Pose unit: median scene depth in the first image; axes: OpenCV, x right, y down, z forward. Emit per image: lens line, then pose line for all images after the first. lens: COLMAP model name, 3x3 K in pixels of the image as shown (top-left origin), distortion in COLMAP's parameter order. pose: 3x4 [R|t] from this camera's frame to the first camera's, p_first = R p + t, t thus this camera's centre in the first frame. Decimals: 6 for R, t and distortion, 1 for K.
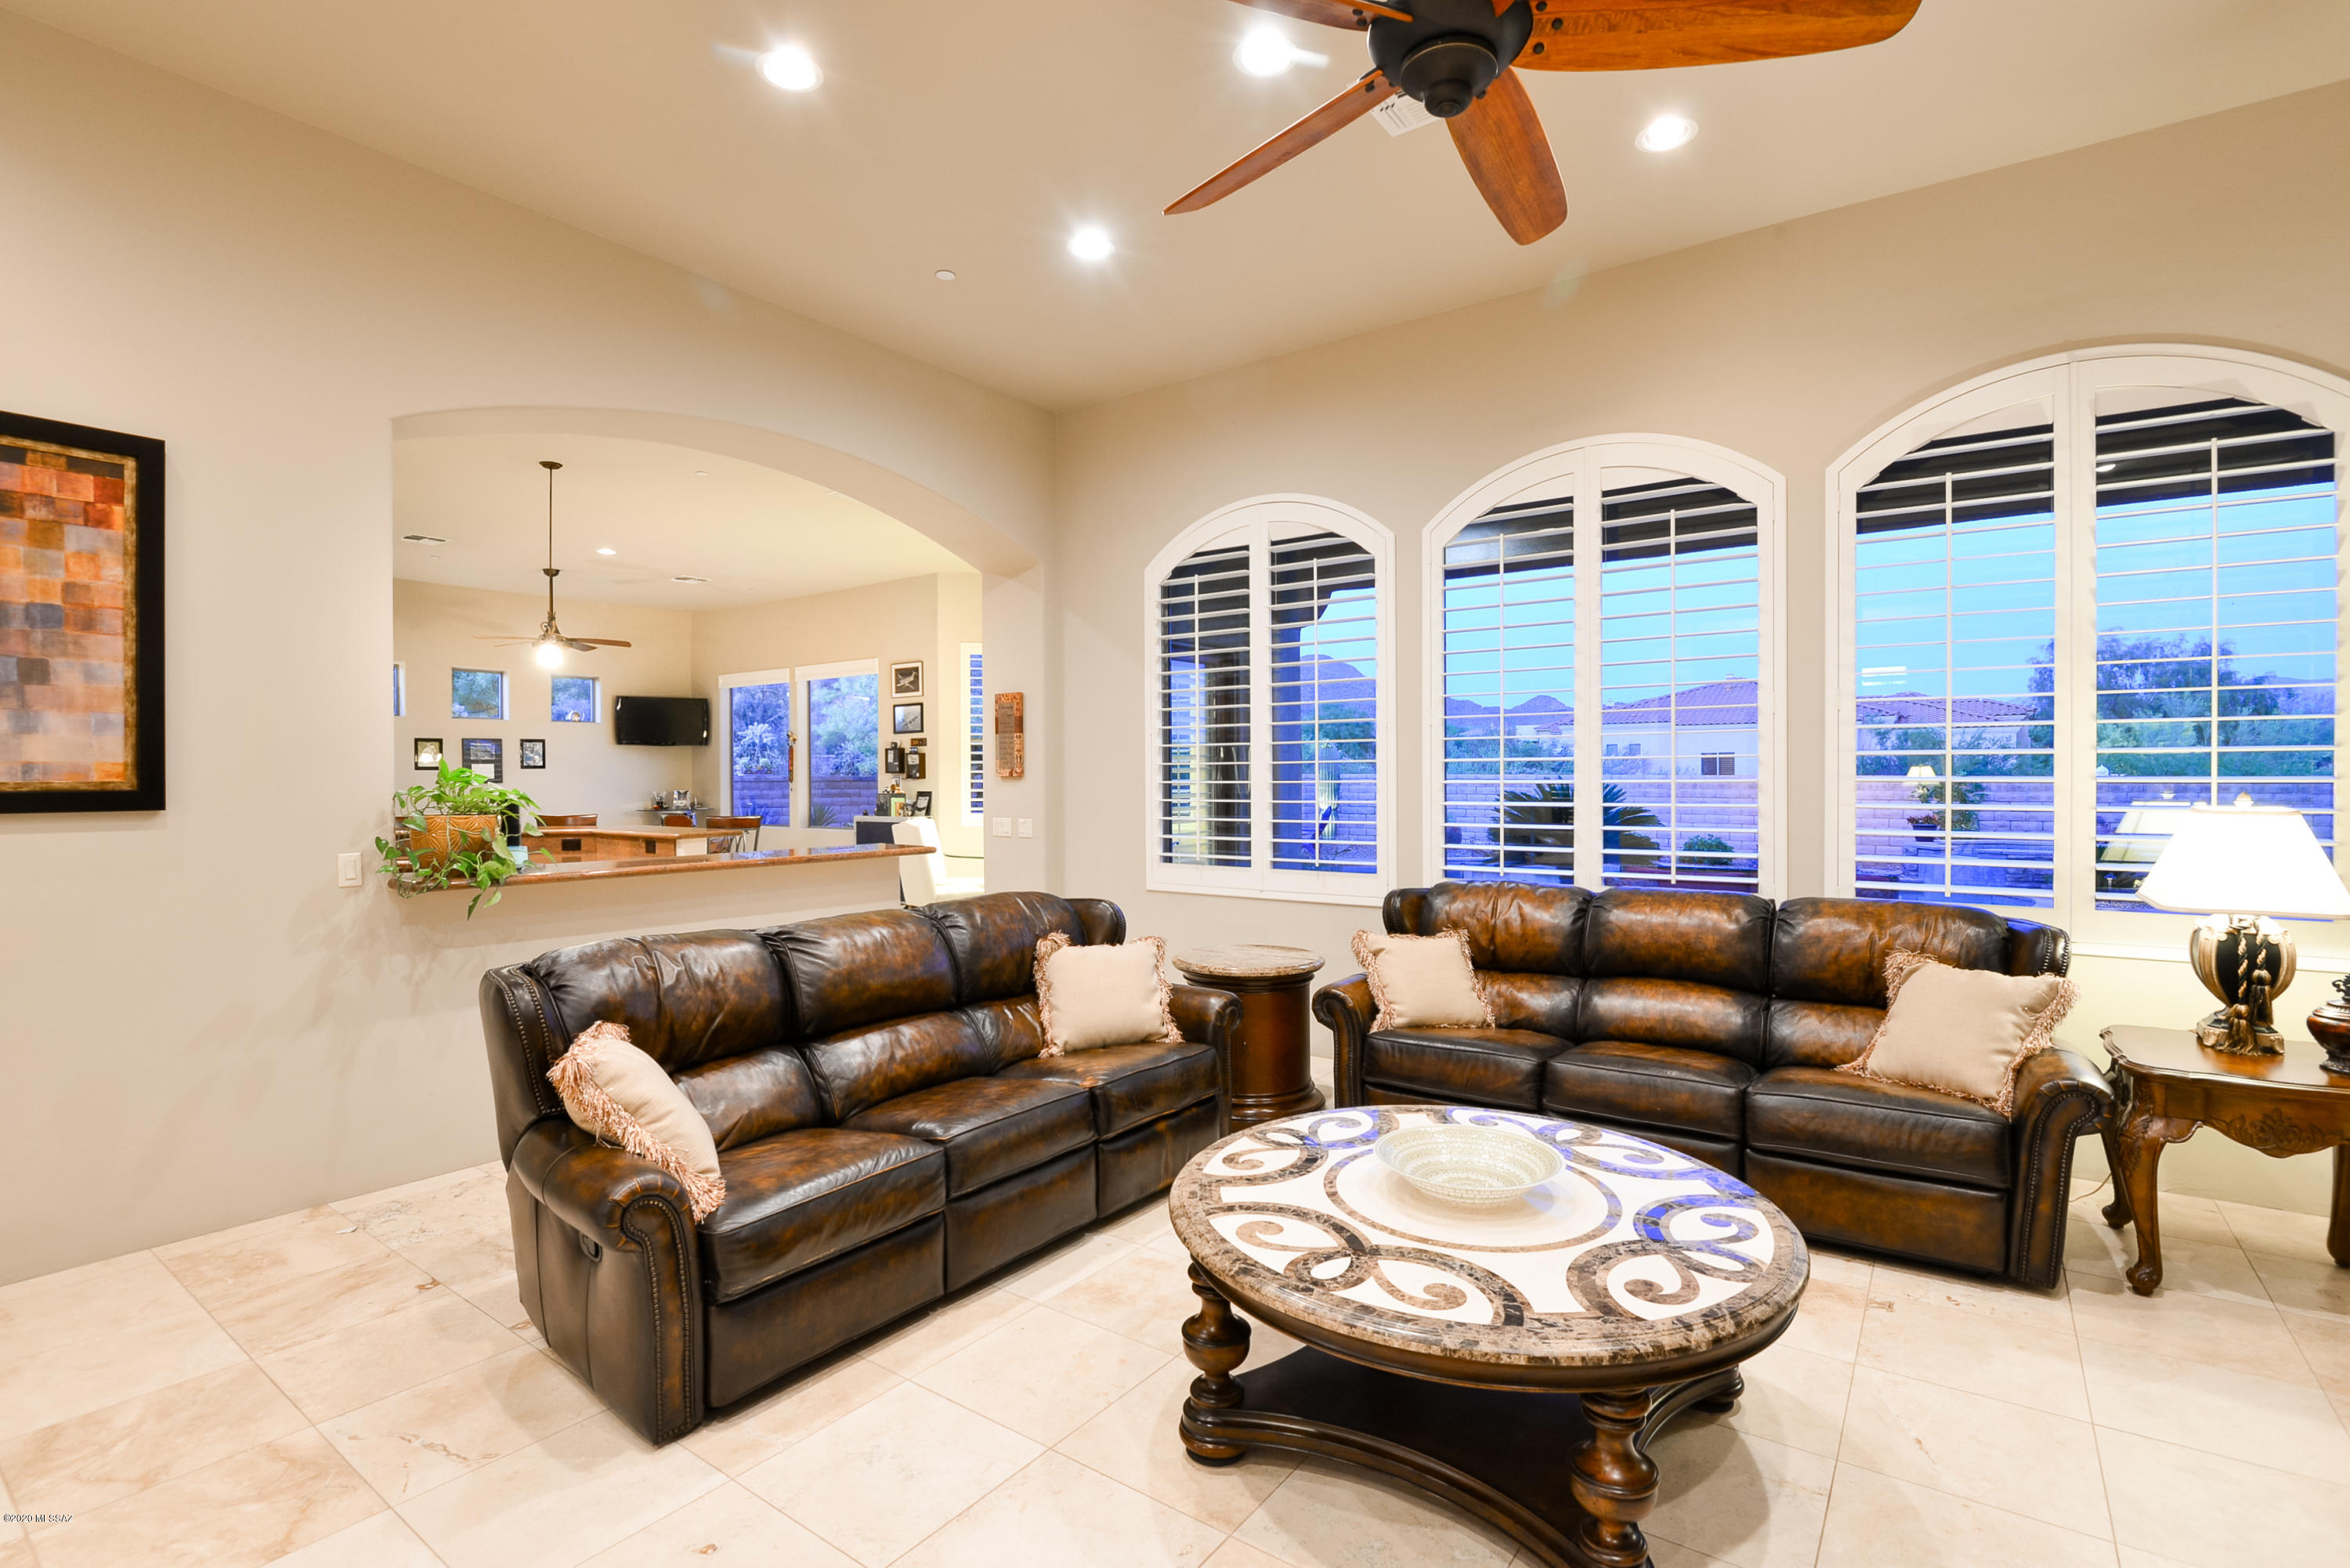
lens RADIAL K [[1083.2, 0, 1176.5], [0, 1083.2, 788.6], [0, 0, 1]] dist [-0.017593, -0.002098]
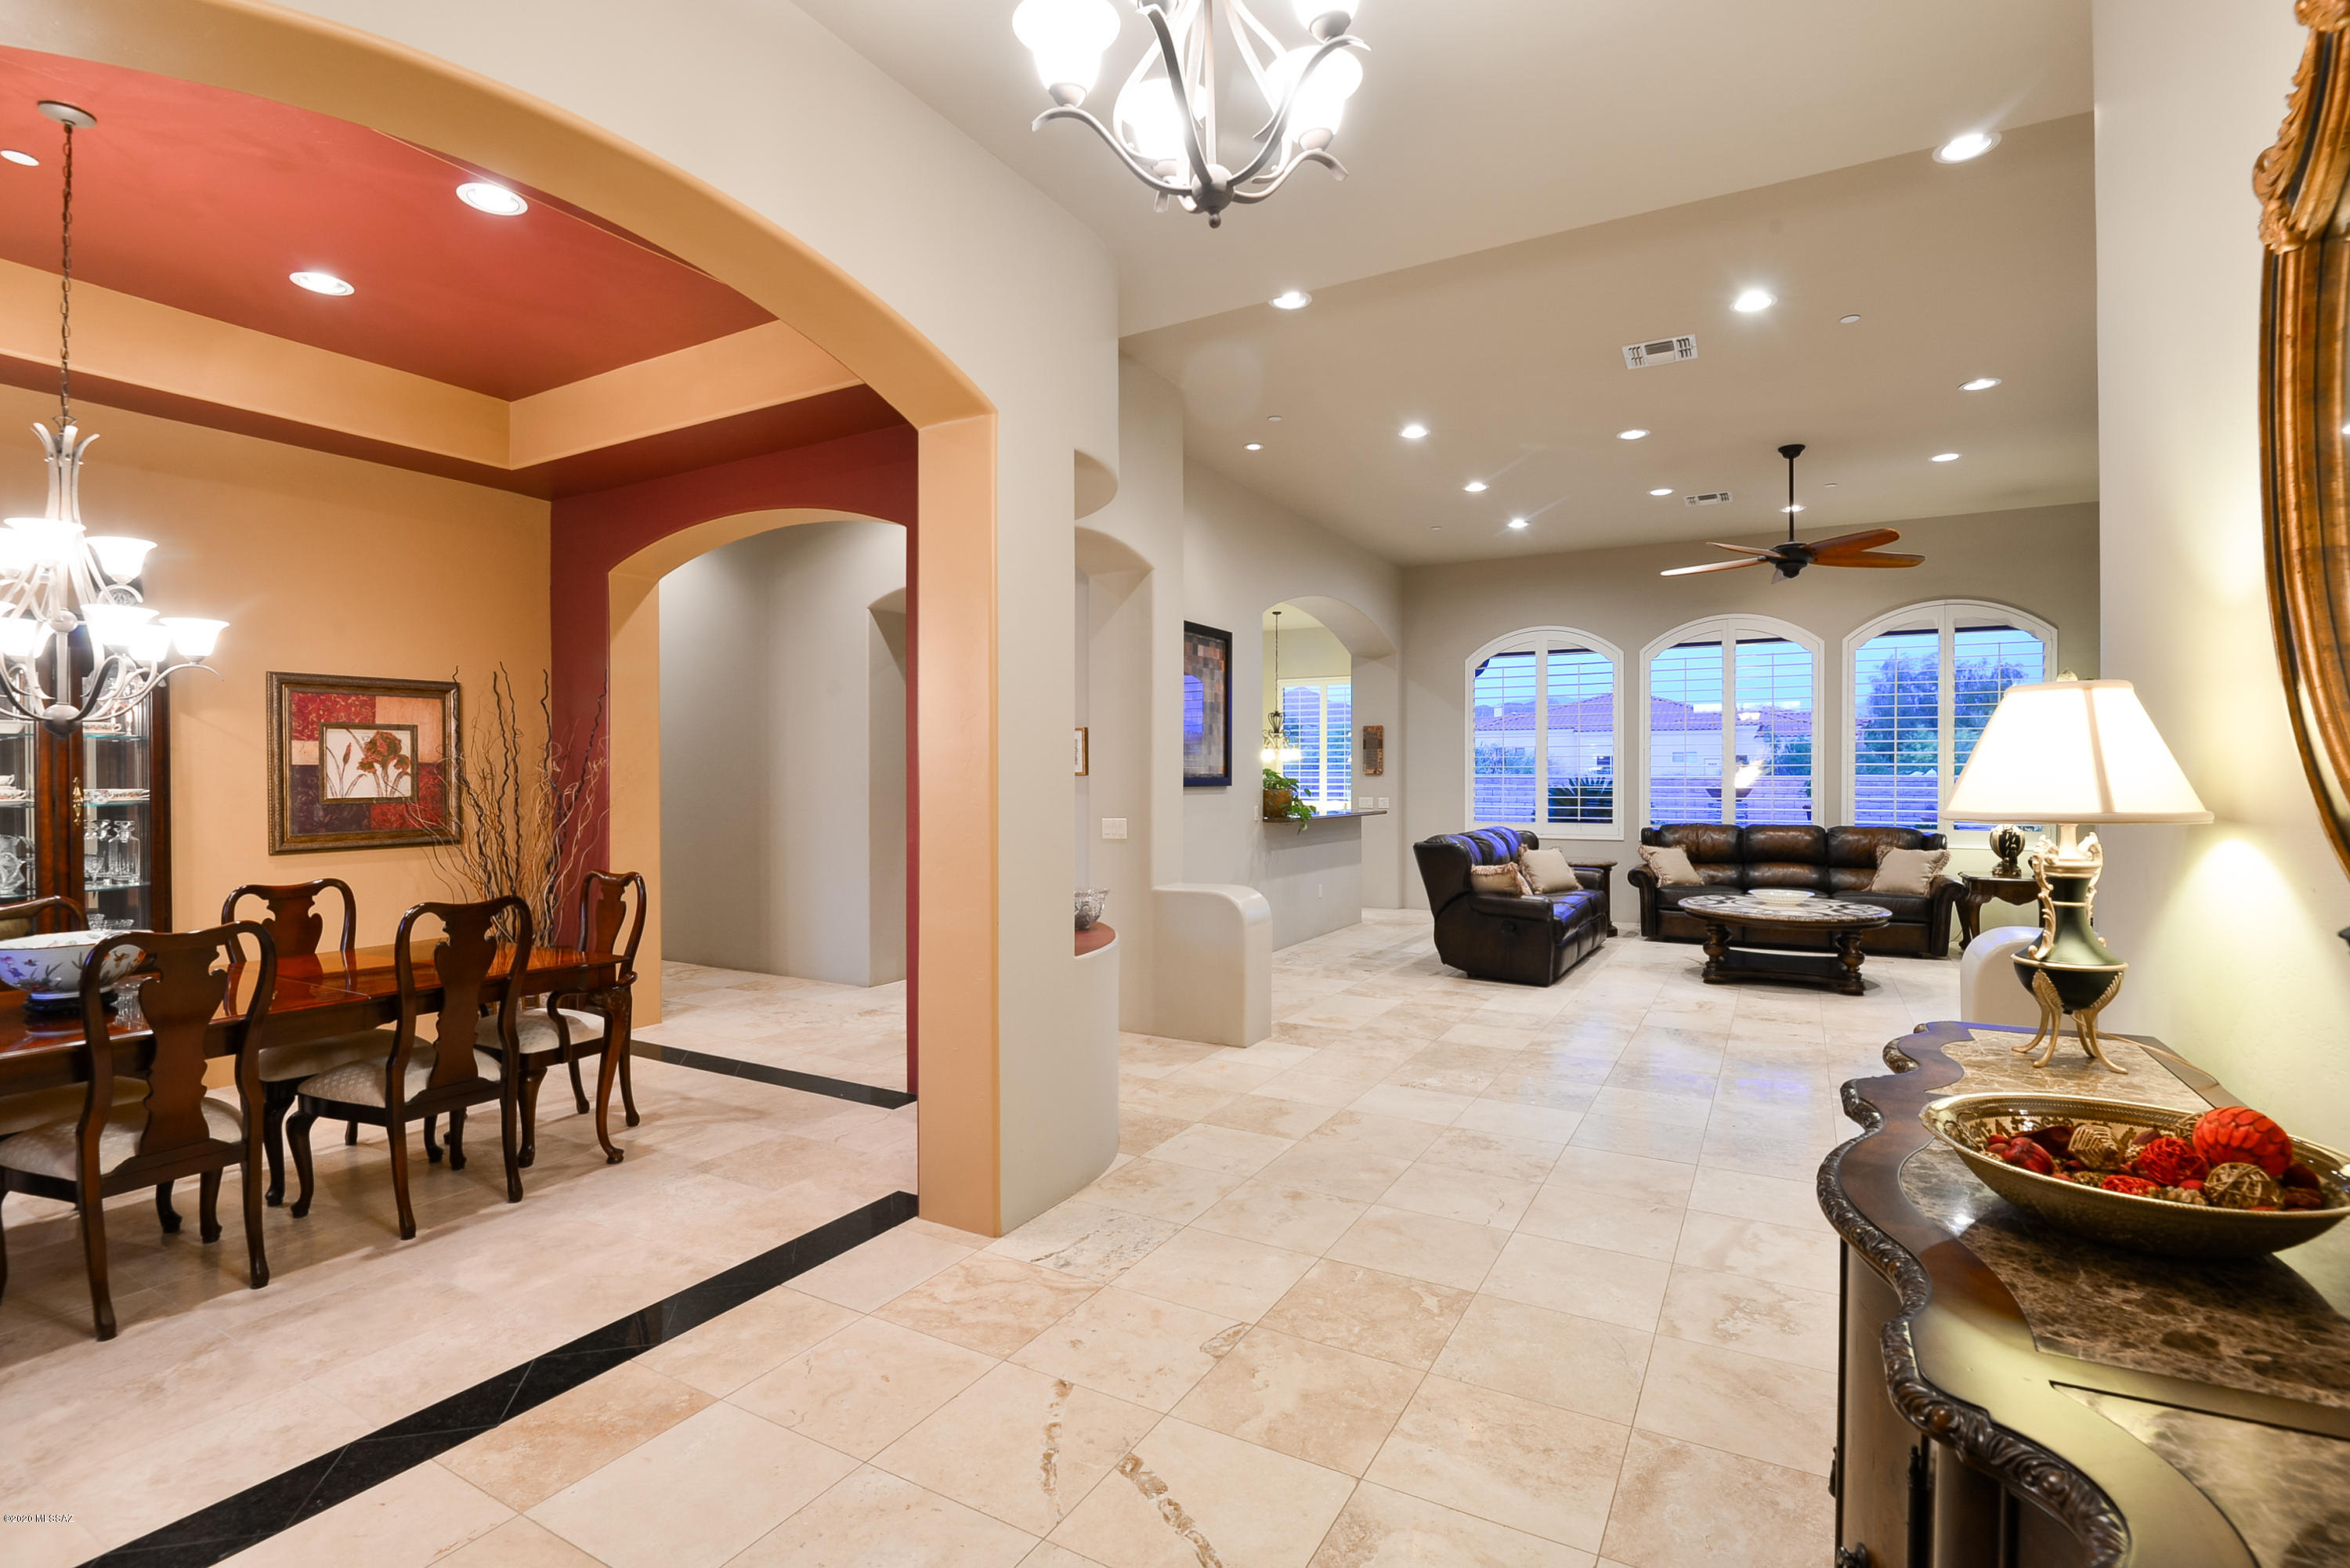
lens RADIAL K [[1083.2, 0, 1175.8], [0, 1083.2, 784.9], [0, 0, 1]] dist [-0.017593, -0.002098]
pose [[0.994345, 0.002241, 0.106174, -1.349590], [-0.001928, 0.999993, -0.003054, 0.026249], [-0.106180, 0.002832, 0.994343, -1.441873]]
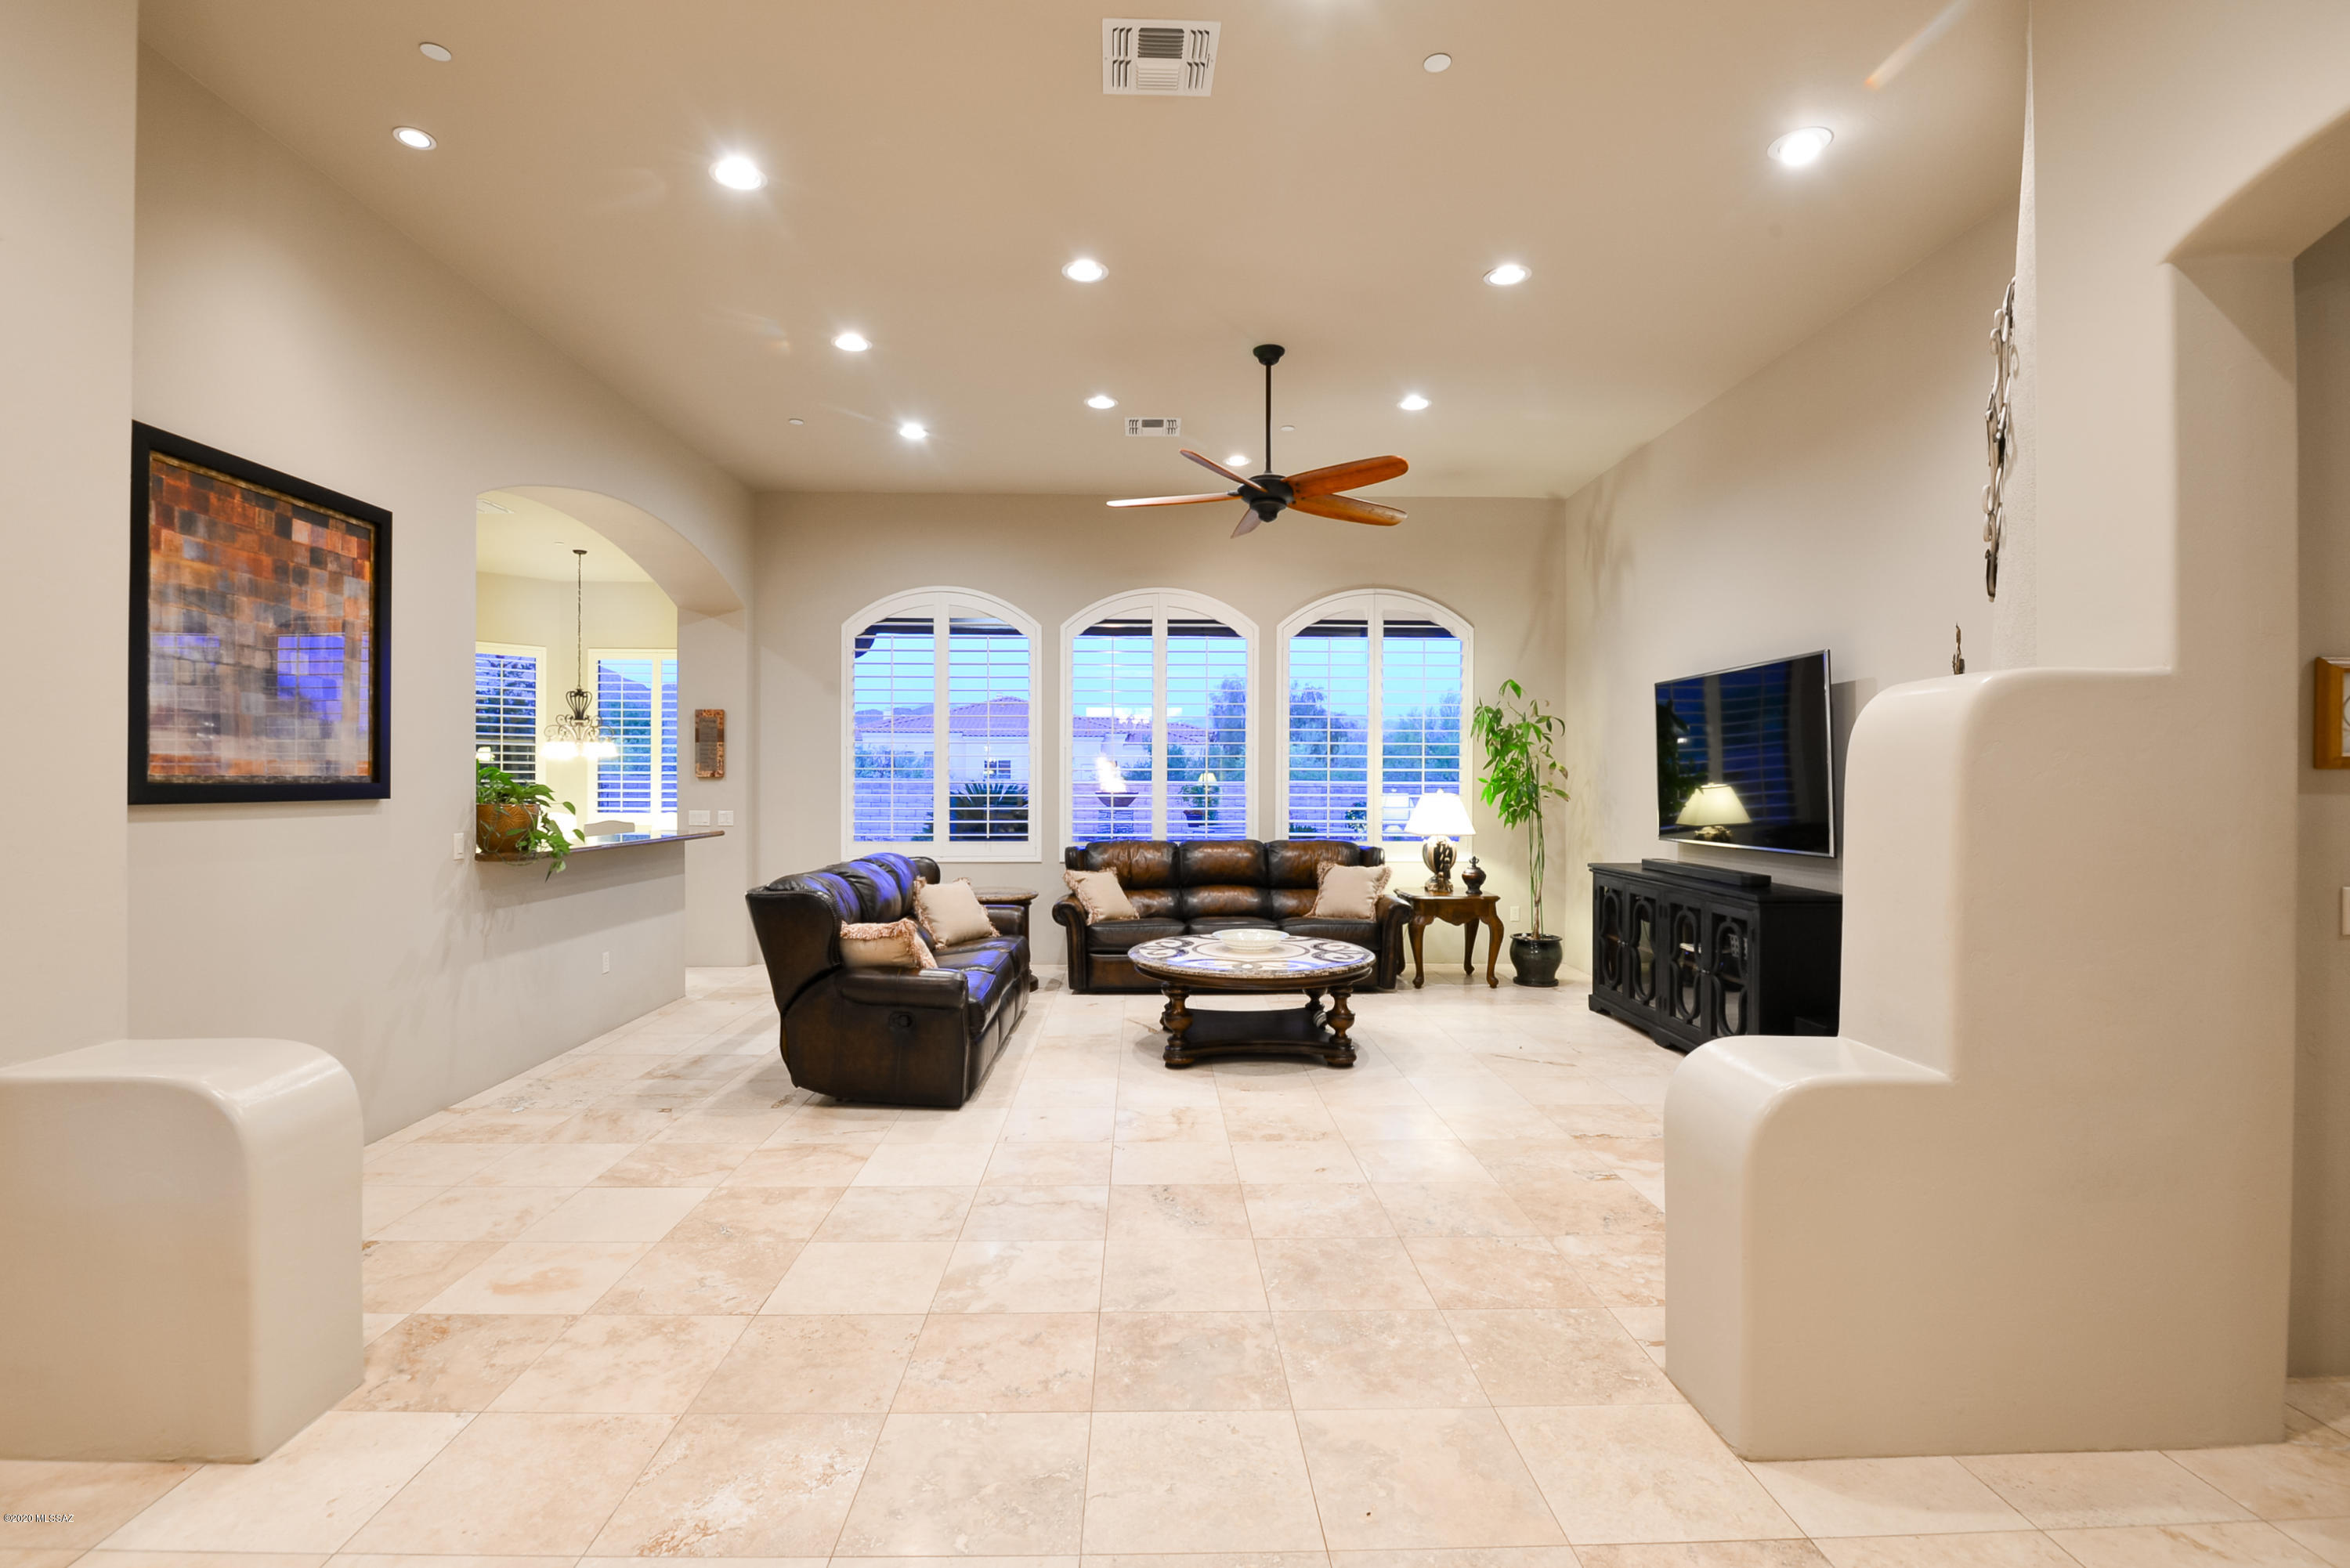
lens RADIAL K [[1083.2, 0, 1165.2], [0, 1083.2, 784.9], [0, 0, 1]] dist [-0.017593, -0.002098]
pose [[0.797955, 0.003566, 0.602706, -0.994109], [0.000750, 0.999976, -0.006910, 0.013933], [-0.602717, 0.005966, 0.797933, -0.609199]]
